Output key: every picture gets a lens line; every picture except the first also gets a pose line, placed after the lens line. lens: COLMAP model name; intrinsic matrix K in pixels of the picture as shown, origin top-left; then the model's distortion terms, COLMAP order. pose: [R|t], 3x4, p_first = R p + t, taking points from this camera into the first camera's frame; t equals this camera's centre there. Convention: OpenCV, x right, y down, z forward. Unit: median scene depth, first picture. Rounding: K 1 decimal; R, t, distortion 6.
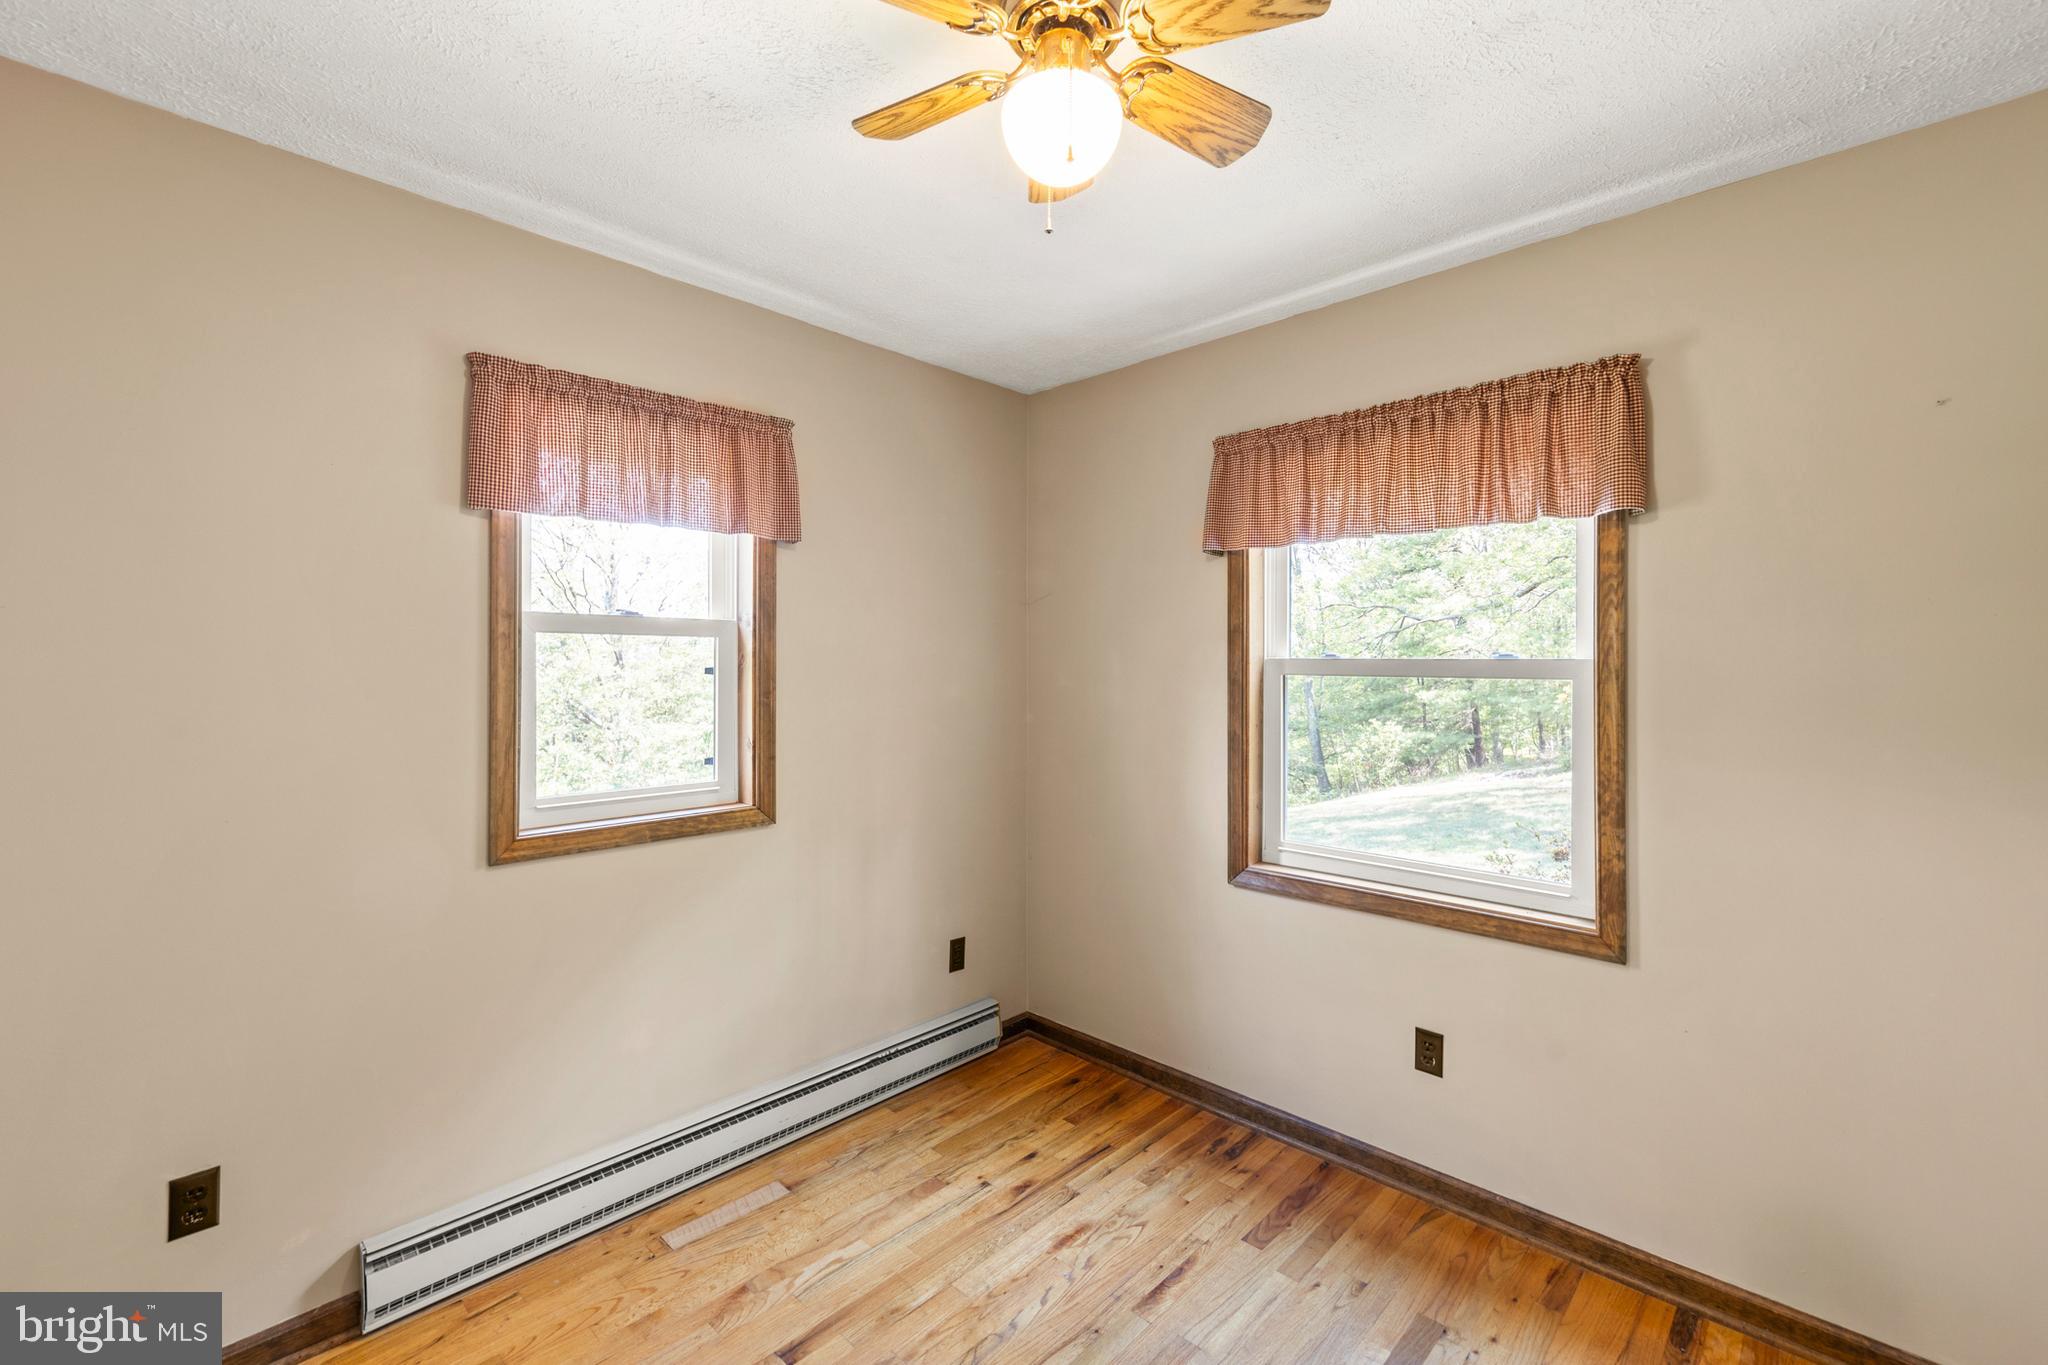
lens RADIAL K [[868.2, 0, 982.4], [0, 868.2, 672.6], [0, 0, 1]] dist [0.003215, 0.000310]
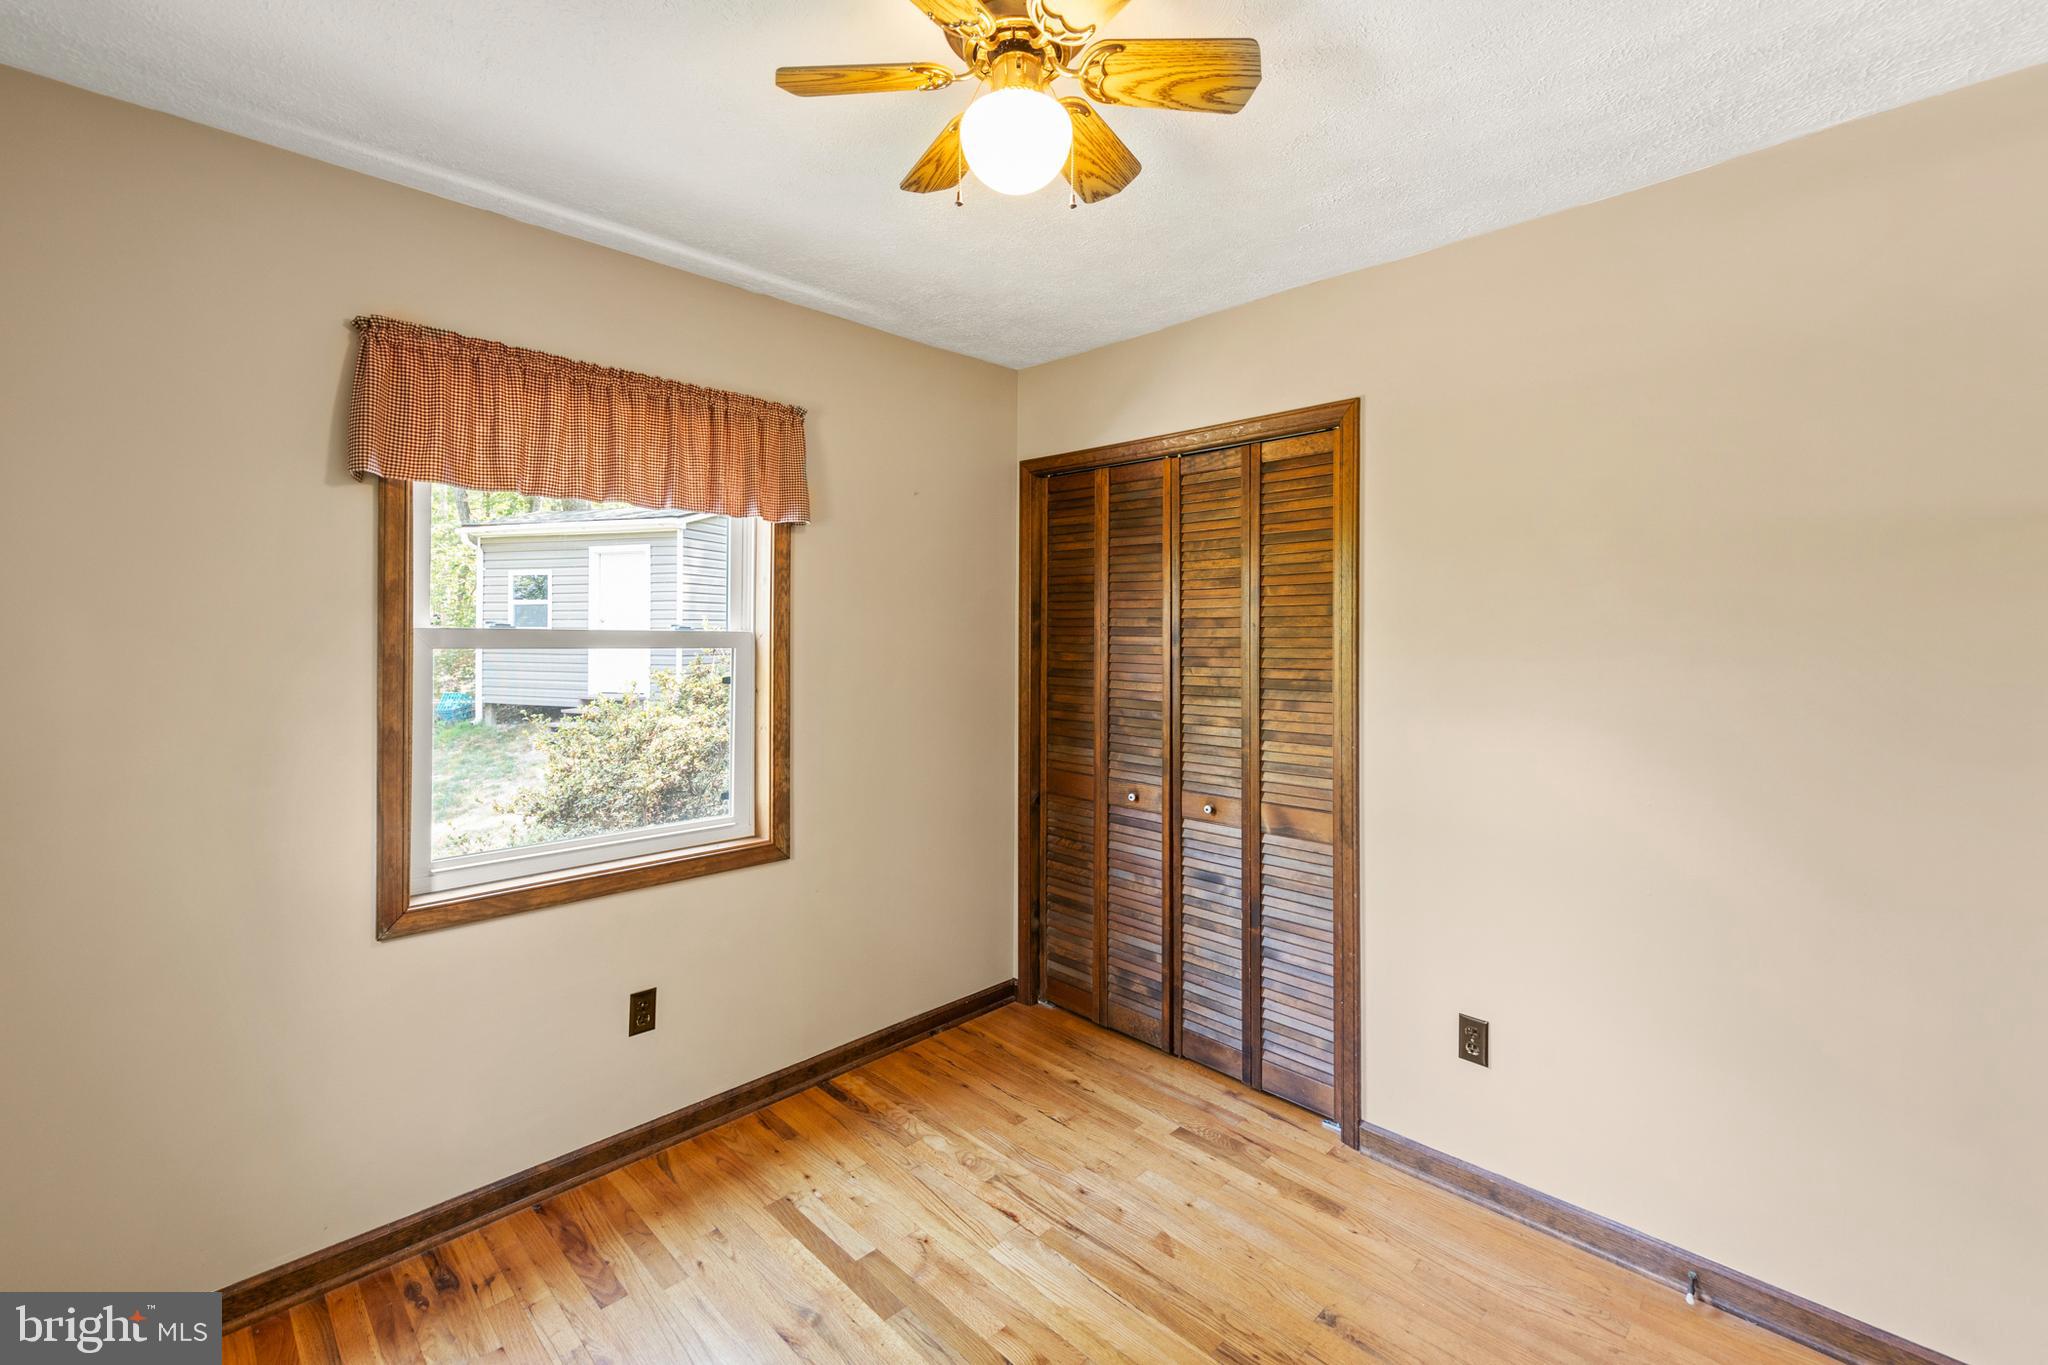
lens RADIAL K [[864.9, 0, 1071.2], [0, 864.9, 640.4], [0, 0, 1]] dist [0.002200, 0.000169]
pose [[-0.035658, -0.005364, 0.999350, -0.569965], [0.009400, 0.999940, 0.005702, -0.005045], [-0.999320, 0.009597, -0.035605, 0.567448]]
